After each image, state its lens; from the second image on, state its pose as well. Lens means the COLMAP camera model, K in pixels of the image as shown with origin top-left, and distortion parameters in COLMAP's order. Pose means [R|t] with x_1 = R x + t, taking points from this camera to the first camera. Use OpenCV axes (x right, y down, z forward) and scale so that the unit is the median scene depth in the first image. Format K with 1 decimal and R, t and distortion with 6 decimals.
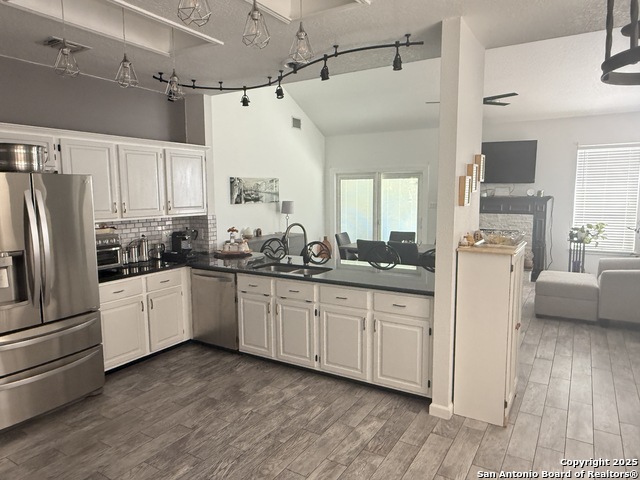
lens RADIAL K [[421.0, 0, 316.6], [0, 421.0, 238.8], [0, 0, 1]] dist [-0.005980, 0.000265]
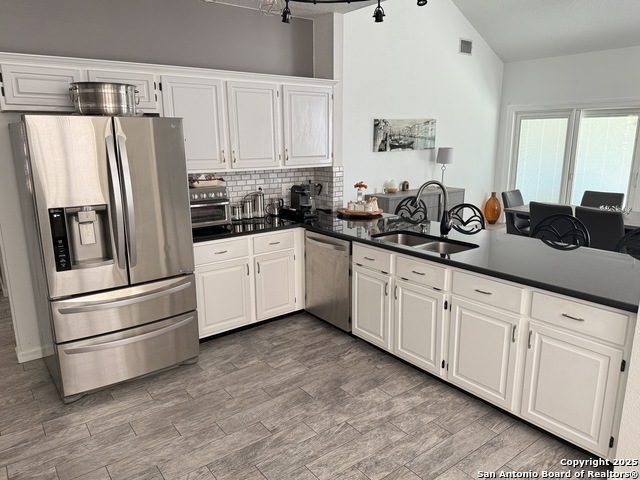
lens RADIAL K [[449.4, 0, 320.0], [0, 449.4, 240.0], [0, 0, 1]] dist [0.089354, -0.123509]
pose [[0.934396, 0.078922, -0.347385, 0.051869], [-0.038252, 0.991741, 0.122421, -0.023642], [0.354177, -0.101101, 0.929697, 0.169750]]
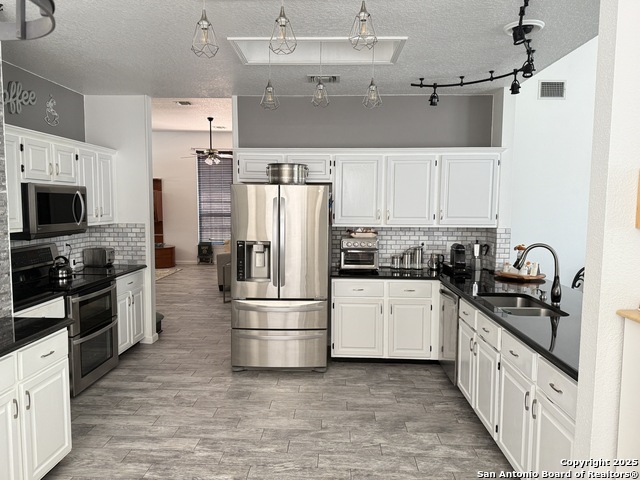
lens RADIAL K [[445.7, 0, 317.7], [0, 445.7, 239.4], [0, 0, 1]] dist [0.130829, -0.203680]
pose [[0.504045, 0.080023, -0.859962, 0.433342], [-0.105100, 0.993982, 0.030893, -0.028704], [0.857259, 0.074810, 0.509421, 0.273858]]
